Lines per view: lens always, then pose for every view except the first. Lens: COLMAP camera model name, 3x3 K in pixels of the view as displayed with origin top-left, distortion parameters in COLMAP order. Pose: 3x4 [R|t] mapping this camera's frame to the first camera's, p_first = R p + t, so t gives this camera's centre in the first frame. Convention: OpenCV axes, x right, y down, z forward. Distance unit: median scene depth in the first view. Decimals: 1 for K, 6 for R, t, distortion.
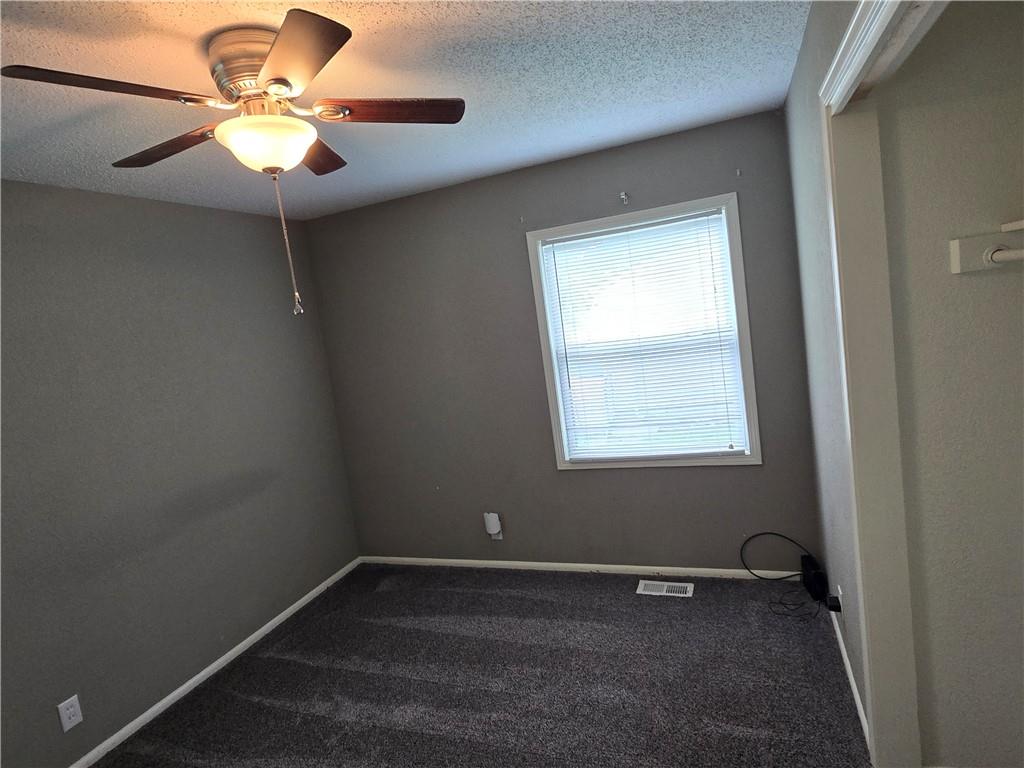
lens RADIAL K [[577.9, 0, 509.5], [0, 577.9, 377.7], [0, 0, 1]] dist [0.001707, -0.002365]
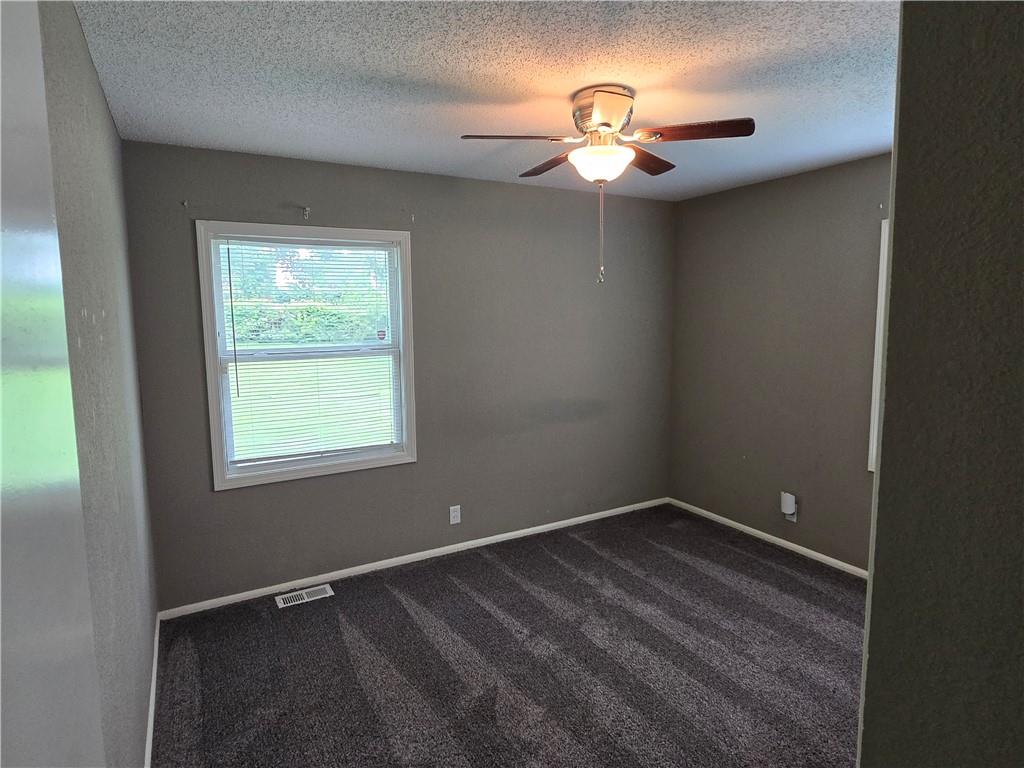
lens RADIAL K [[577.9, 0, 509.5], [0, 577.9, 377.7], [0, 0, 1]] dist [0.001707, -0.002365]
pose [[0.767006, 0.198533, -0.610152, 0.238870], [-0.165130, 0.979973, 0.111287, -0.000561], [0.620027, 0.015396, 0.784429, -0.160431]]
